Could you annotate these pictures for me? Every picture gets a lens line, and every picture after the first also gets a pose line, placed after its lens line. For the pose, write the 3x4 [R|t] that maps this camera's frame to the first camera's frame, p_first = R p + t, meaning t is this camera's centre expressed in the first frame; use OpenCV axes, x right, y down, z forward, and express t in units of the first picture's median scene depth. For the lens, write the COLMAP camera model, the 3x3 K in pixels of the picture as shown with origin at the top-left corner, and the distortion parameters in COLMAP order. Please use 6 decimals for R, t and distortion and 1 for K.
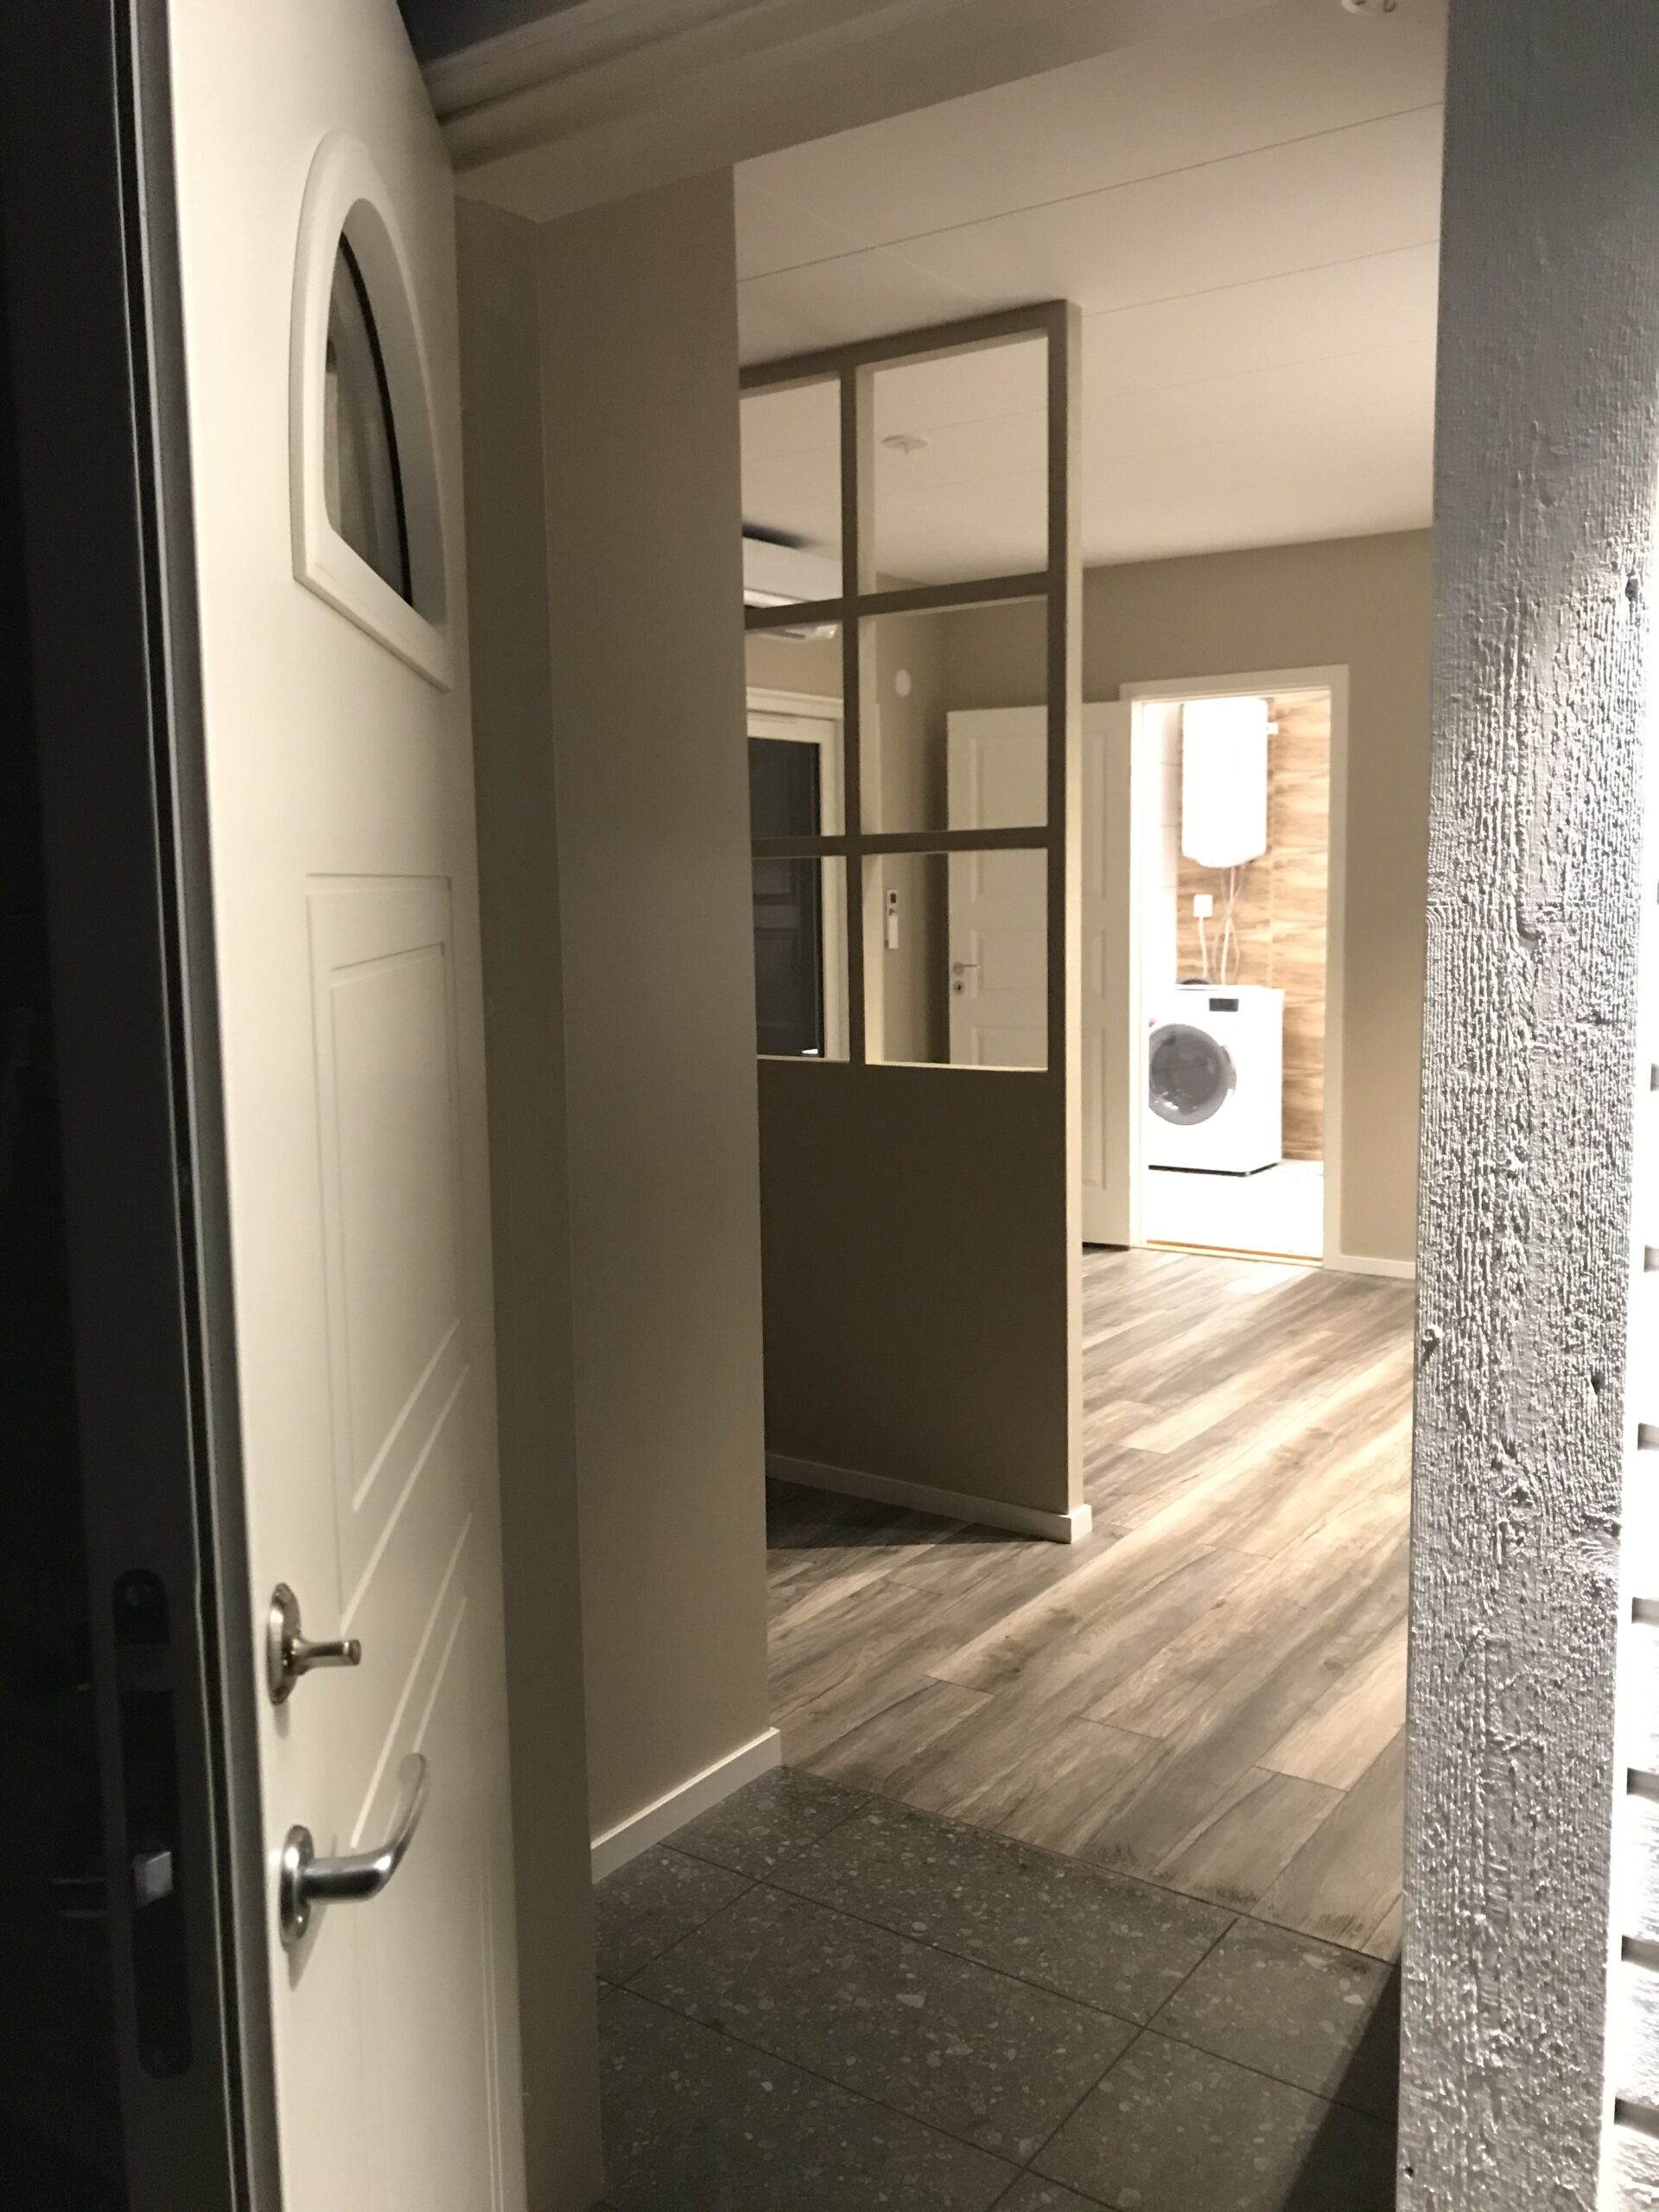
lens RADIAL K [[1824.6, 0, 829.5], [0, 1824.6, 1106.0], [0, 0, 1]] dist [-0.002342, -0.010391]
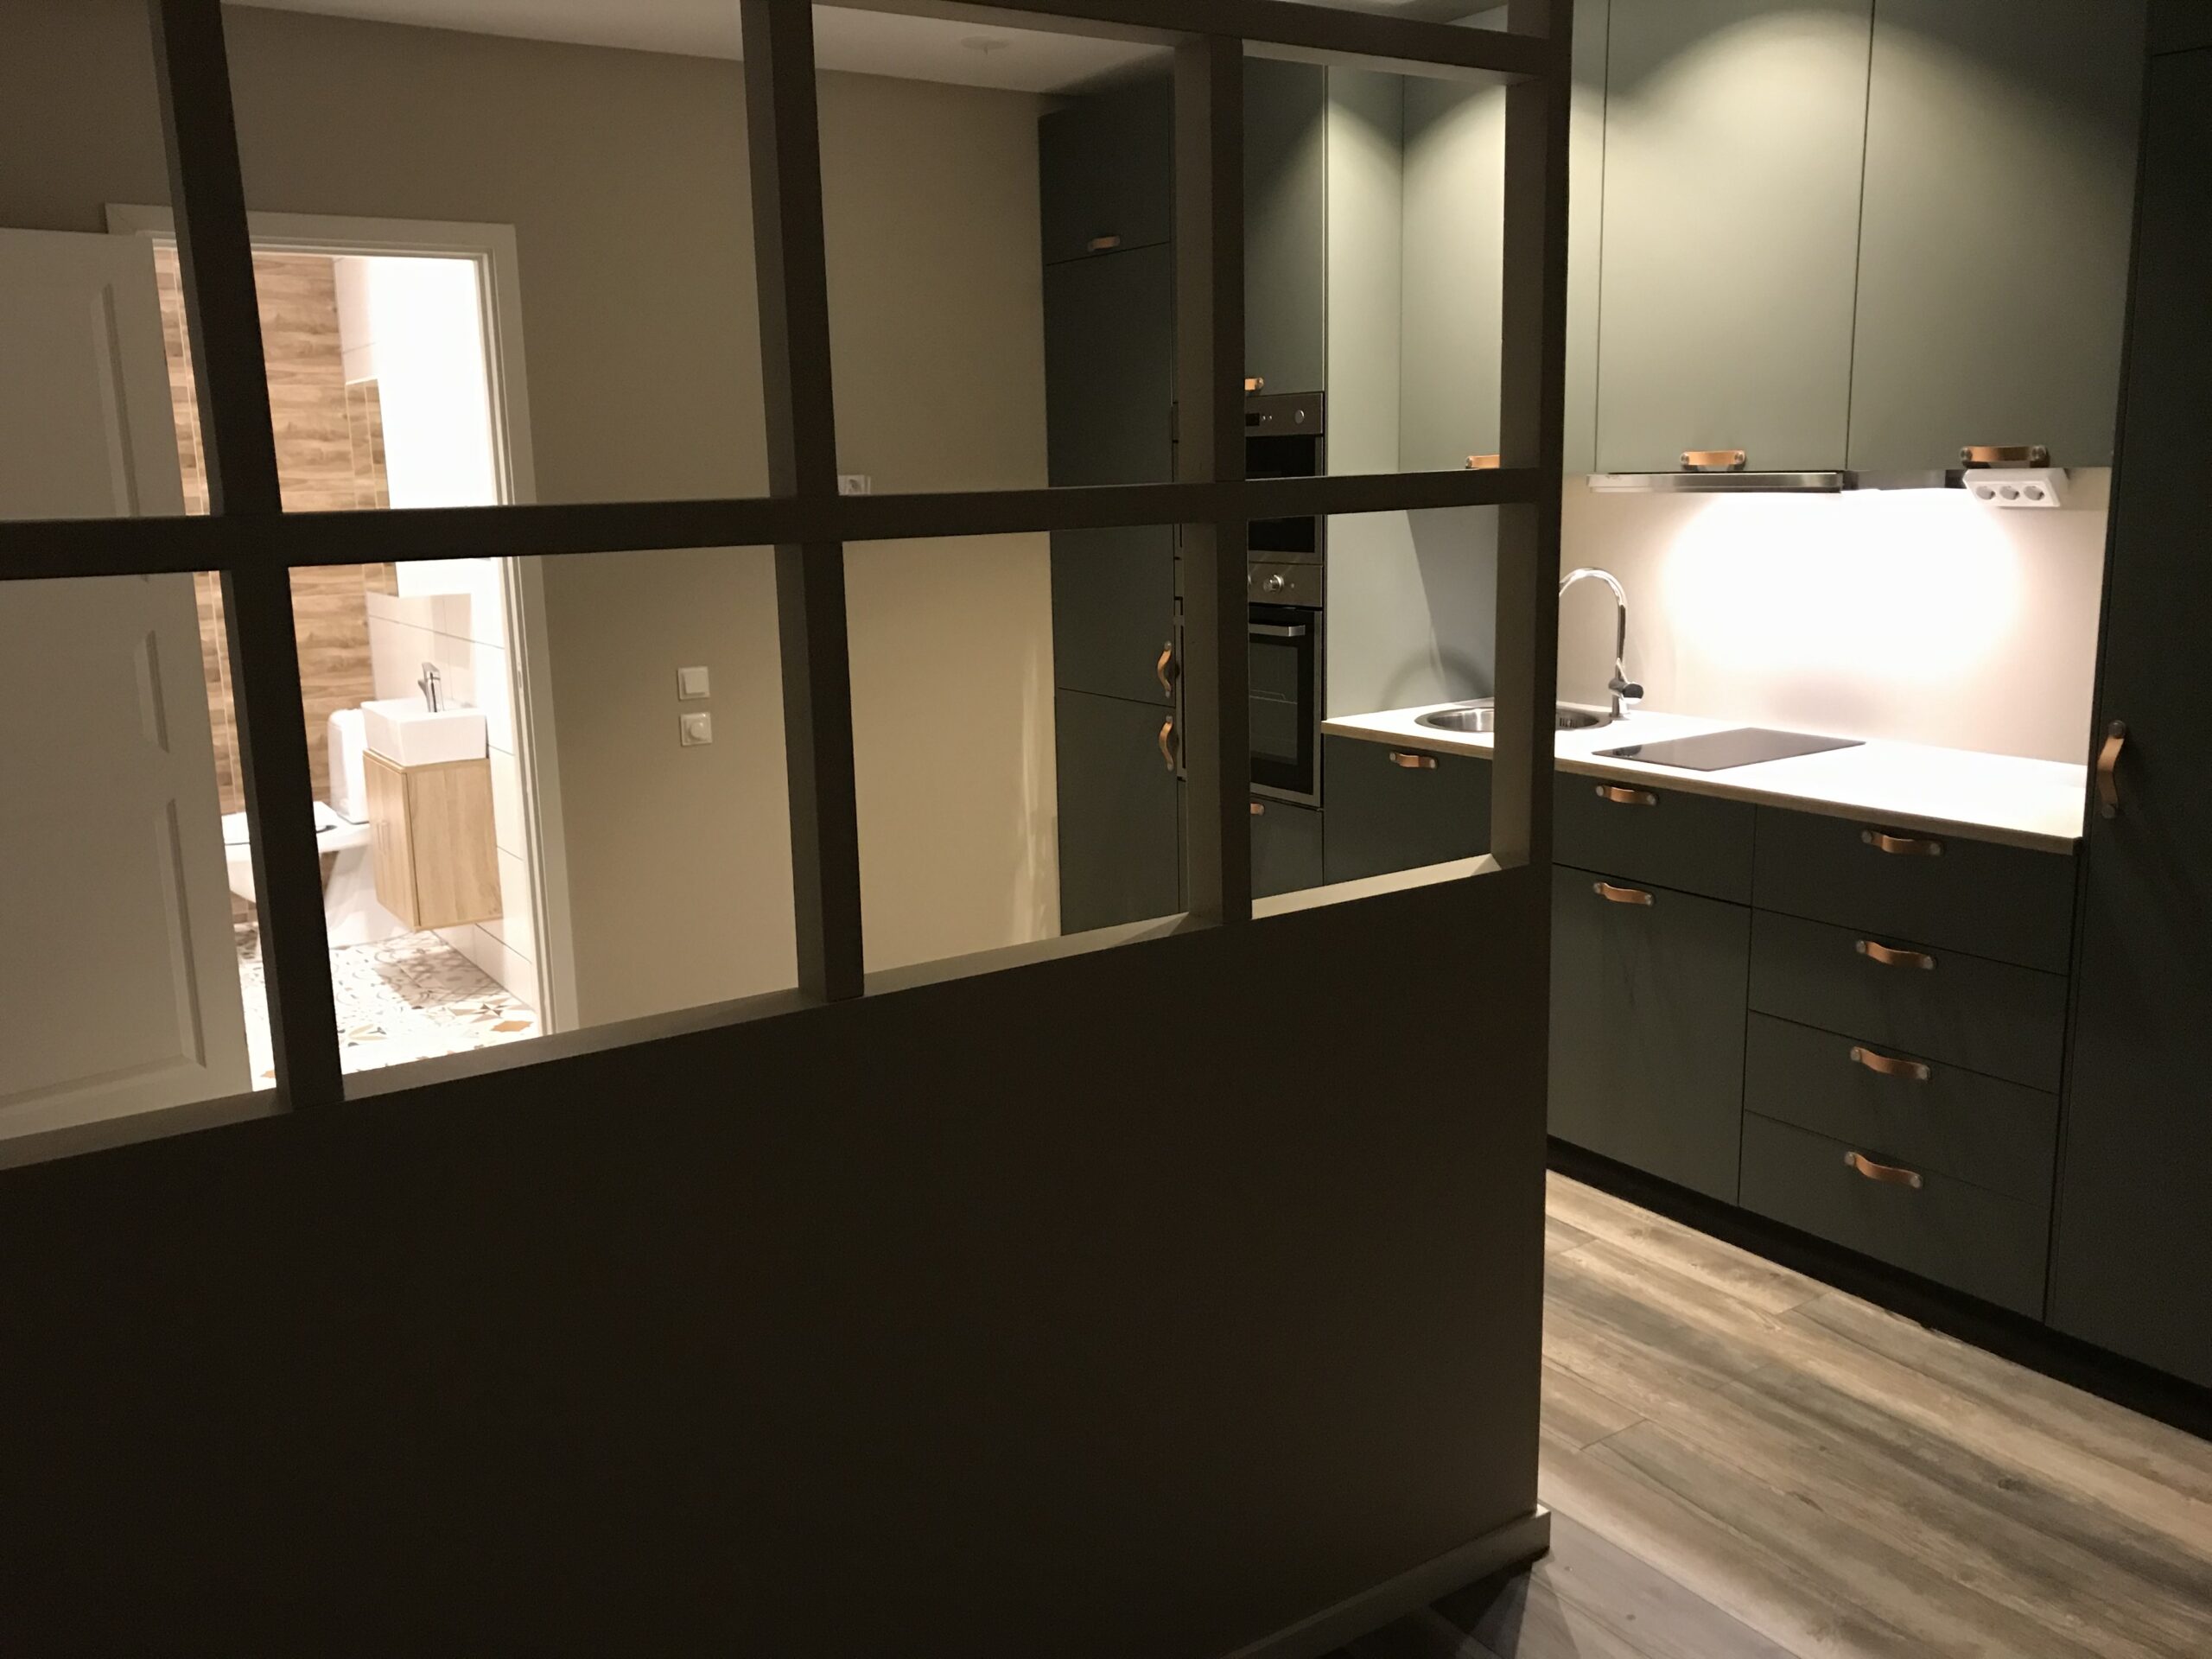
lens RADIAL K [[1824.6, 0, 1106.0], [0, 1824.6, 829.5], [0, 0, 1]] dist [-0.002342, -0.010391]
pose [[0.377759, -0.179678, 0.908303, -0.549064], [0.132565, 0.981379, 0.139001, -0.149215], [-0.916365, 0.067900, 0.394544, 0.967433]]
